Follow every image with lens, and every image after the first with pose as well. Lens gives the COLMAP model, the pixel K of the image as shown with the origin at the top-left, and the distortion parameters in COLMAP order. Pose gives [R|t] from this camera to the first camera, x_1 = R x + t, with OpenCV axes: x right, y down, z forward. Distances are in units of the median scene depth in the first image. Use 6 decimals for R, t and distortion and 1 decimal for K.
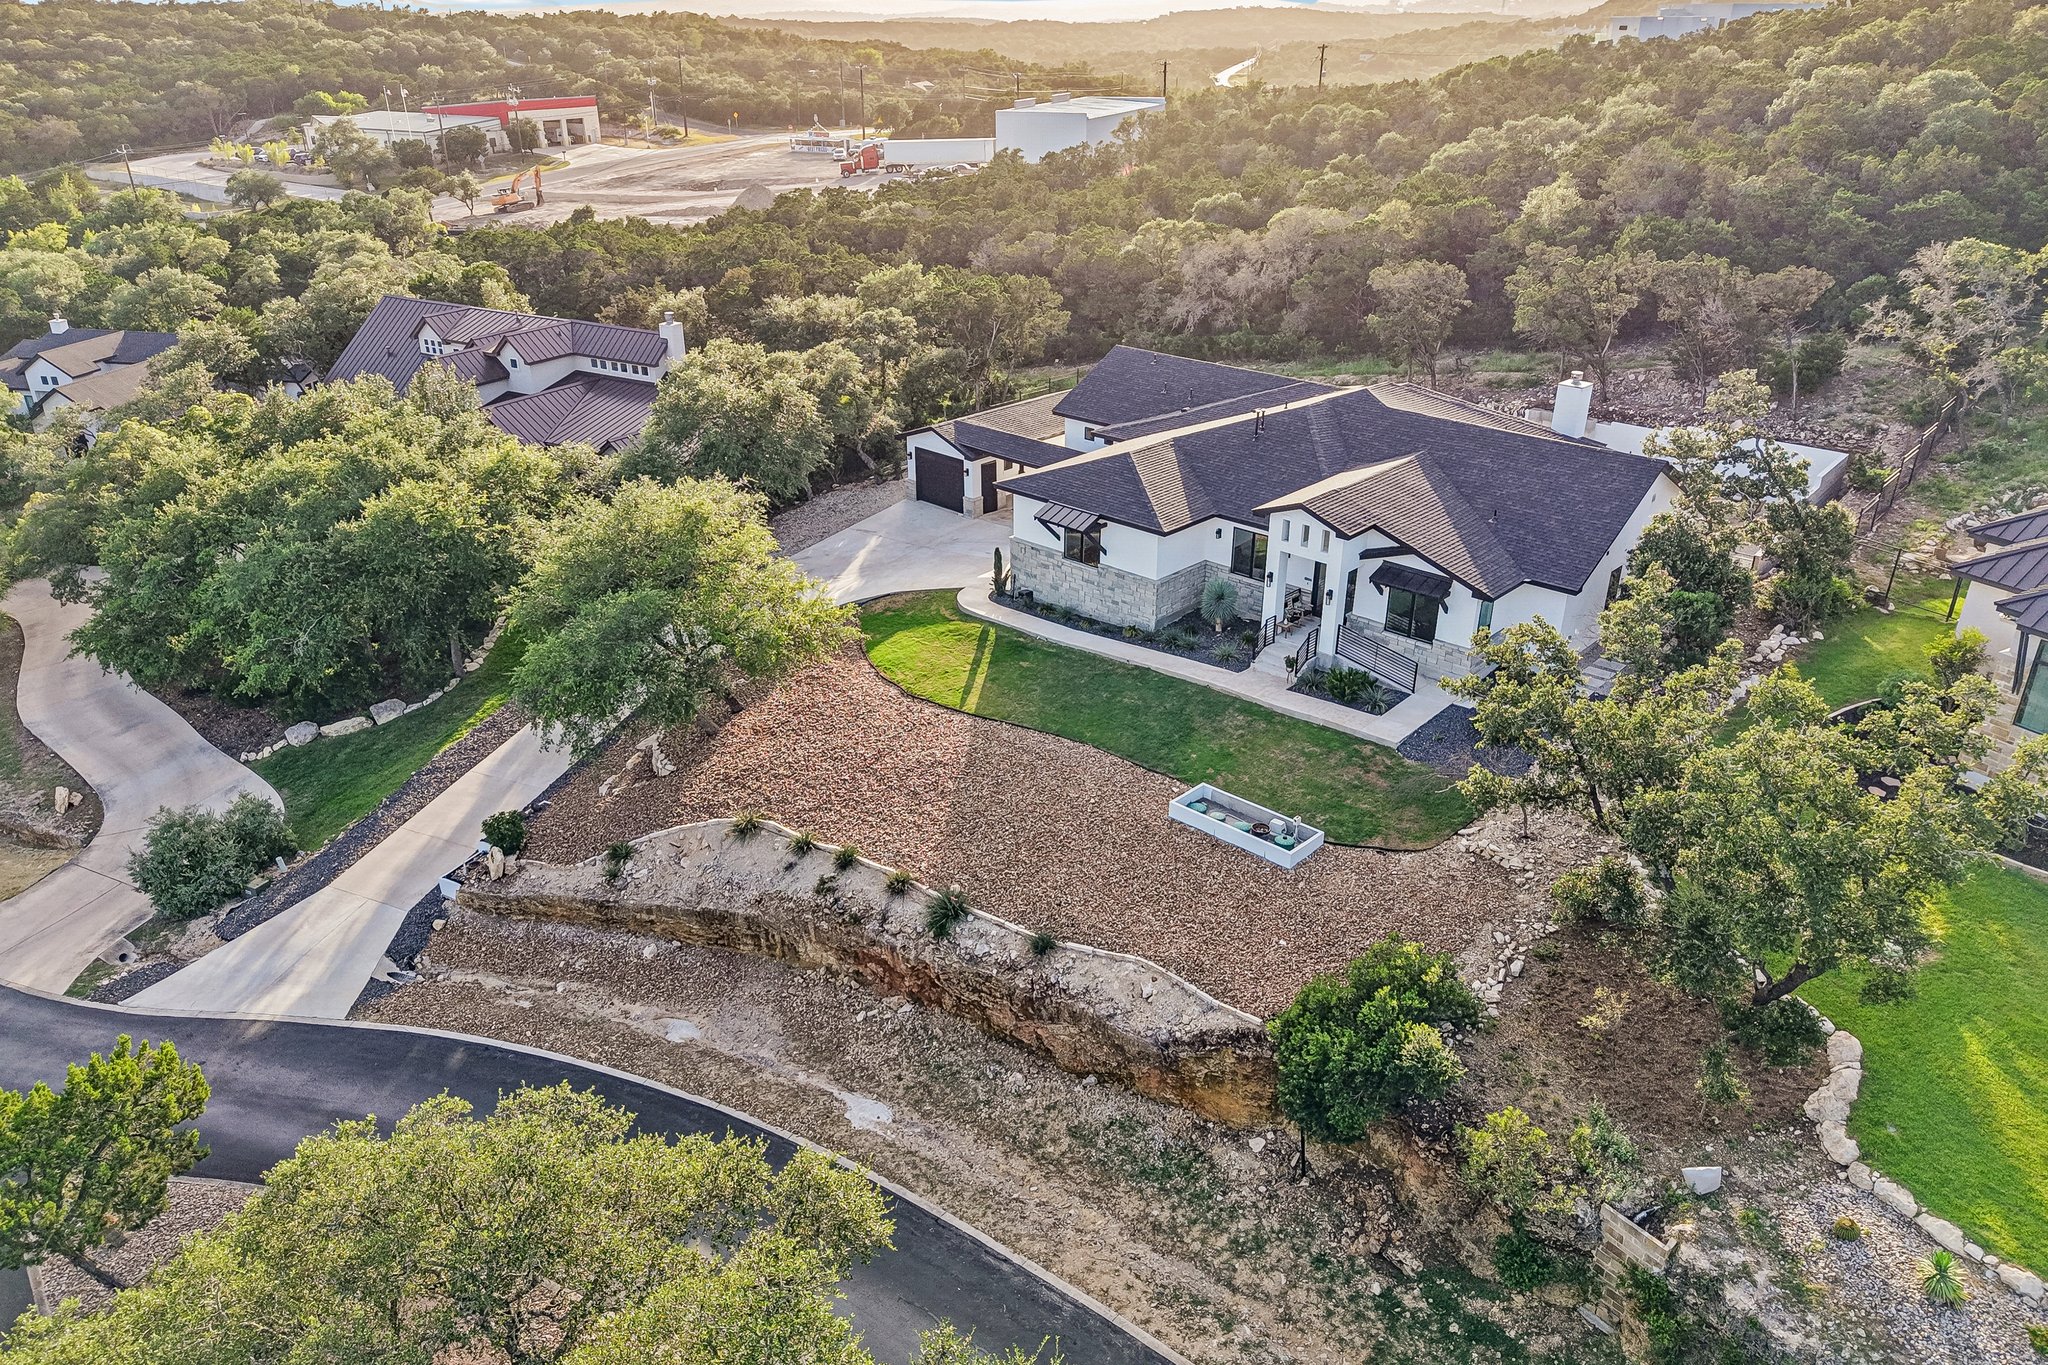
lens RADIAL K [[1376.2, 0, 1029.9], [0, 1376.2, 678.9], [0, 0, 1]] dist [0.018378, -0.005698]
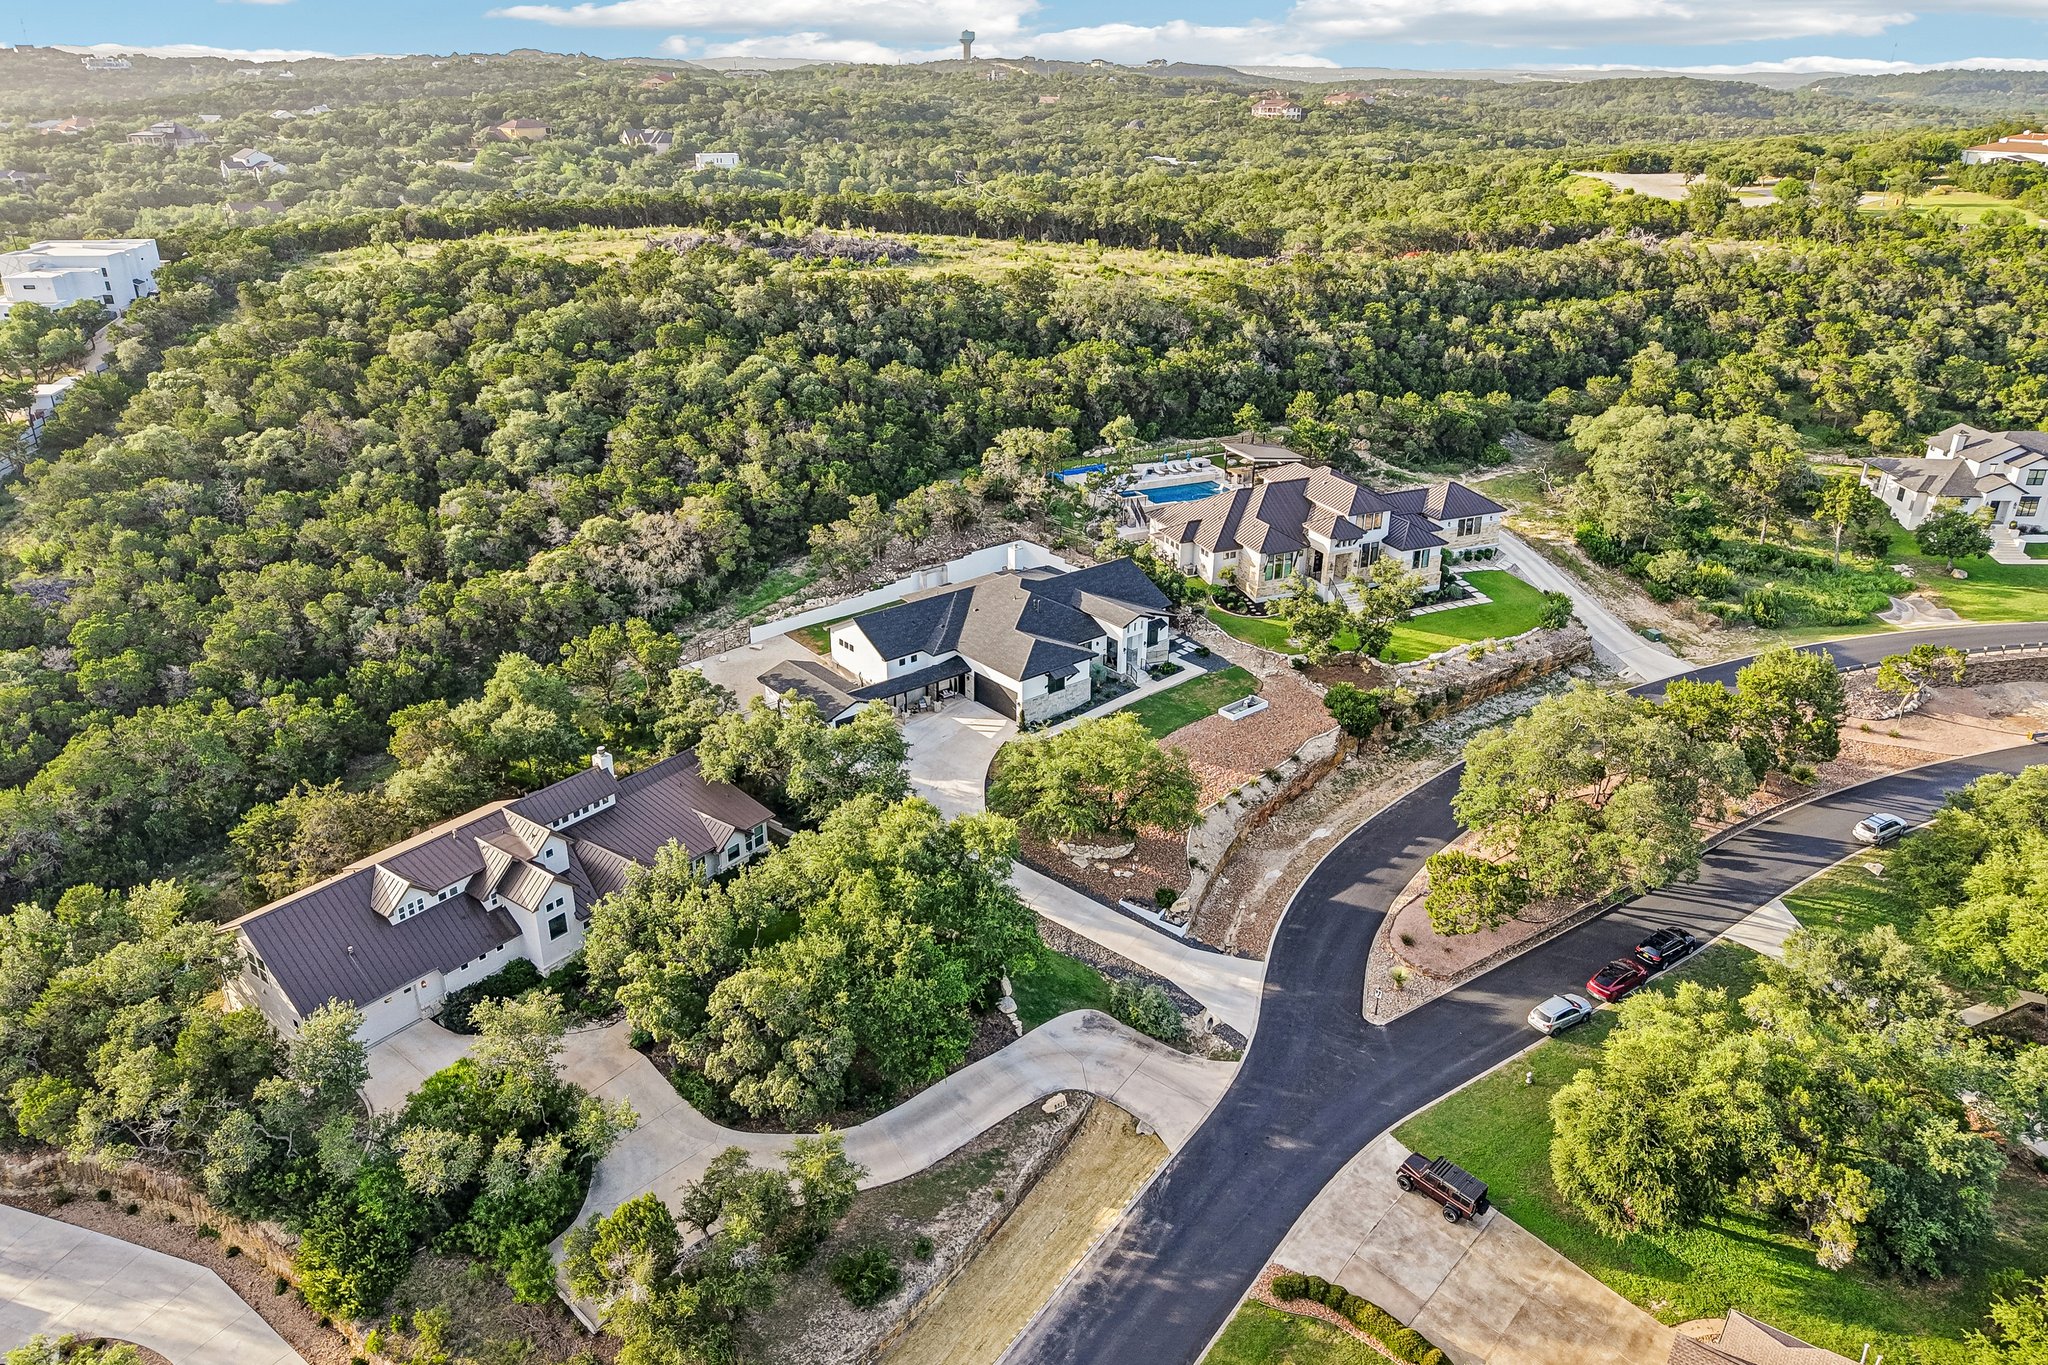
lens RADIAL K [[1393.3, 0, 1029.8], [0, 1393.3, 680.7], [0, 0, 1]] dist [0.069918, -0.134225]
pose [[0.113965, -0.400418, 0.909218, -1.982620], [0.413973, 0.851084, 0.322927, -0.840416], [-0.903127, 0.339589, 0.262756, 0.493059]]
